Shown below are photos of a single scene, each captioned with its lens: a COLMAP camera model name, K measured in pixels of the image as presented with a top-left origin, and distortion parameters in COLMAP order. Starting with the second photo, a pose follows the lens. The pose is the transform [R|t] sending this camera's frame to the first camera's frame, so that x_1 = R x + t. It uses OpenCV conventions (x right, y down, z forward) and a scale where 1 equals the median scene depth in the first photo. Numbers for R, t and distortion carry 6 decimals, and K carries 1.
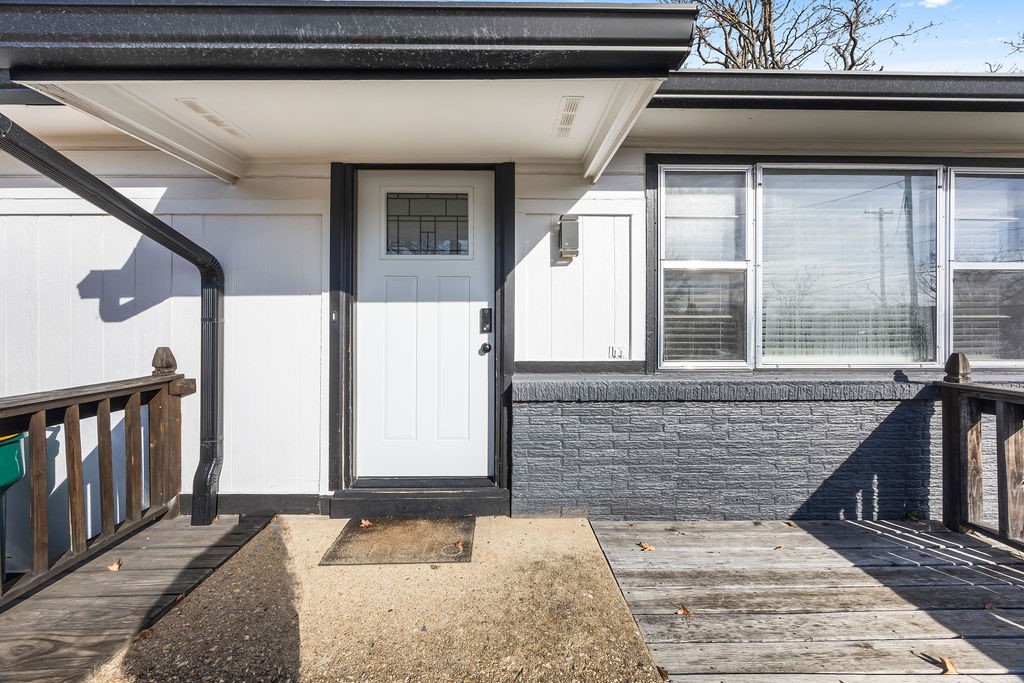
lens RADIAL K [[418.2, 0, 512.4], [0, 418.2, 338.5], [0, 0, 1]] dist [0.004212, 0.000367]
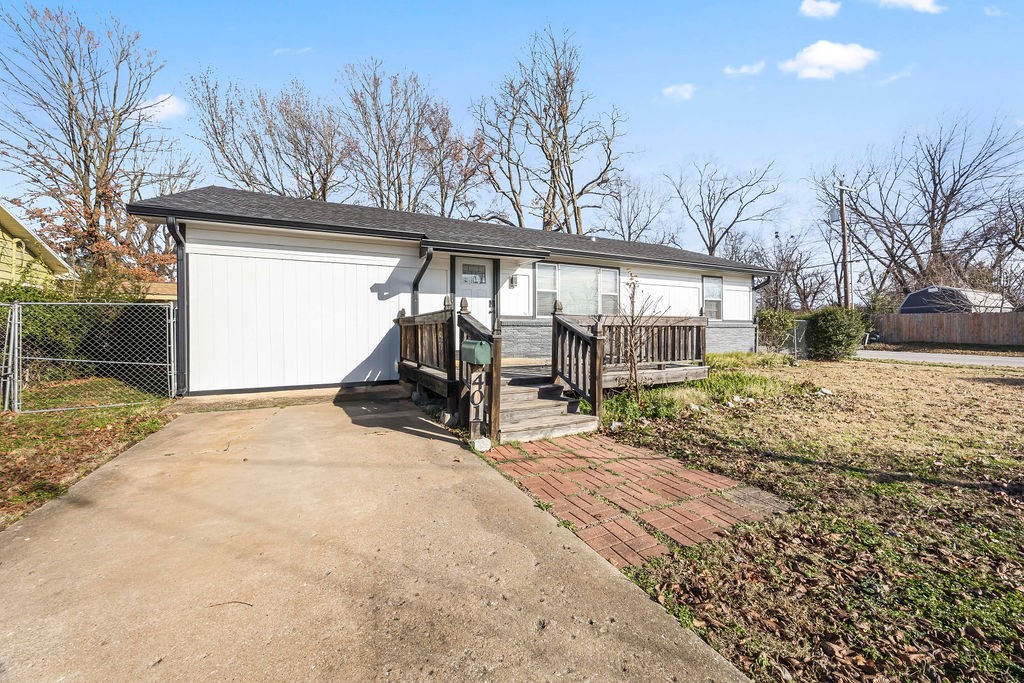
lens RADIAL K [[418.2, 0, 512.4], [0, 418.2, 338.5], [0, 0, 1]] dist [0.004212, 0.000367]
pose [[0.900978, -0.005044, 0.433835, -1.424637], [-0.000885, 0.999909, 0.013465, 0.200638], [-0.433863, -0.012516, 0.900892, -2.210246]]
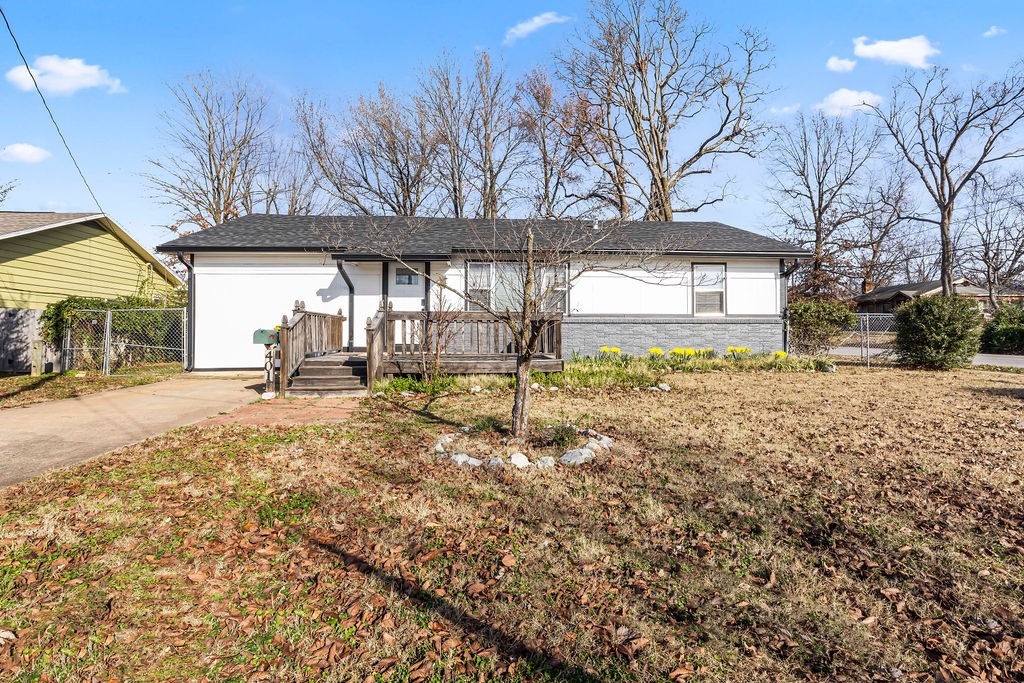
lens RADIAL K [[554.3, 0, 504.8], [0, 554.3, 338.8], [0, 0, 1]] dist [-0.003387, -0.000416]
pose [[0.998707, 0.002587, 0.050765, 0.432134], [-0.002849, 0.999983, 0.005089, 0.265167], [-0.050751, -0.005227, 0.998698, -4.142218]]
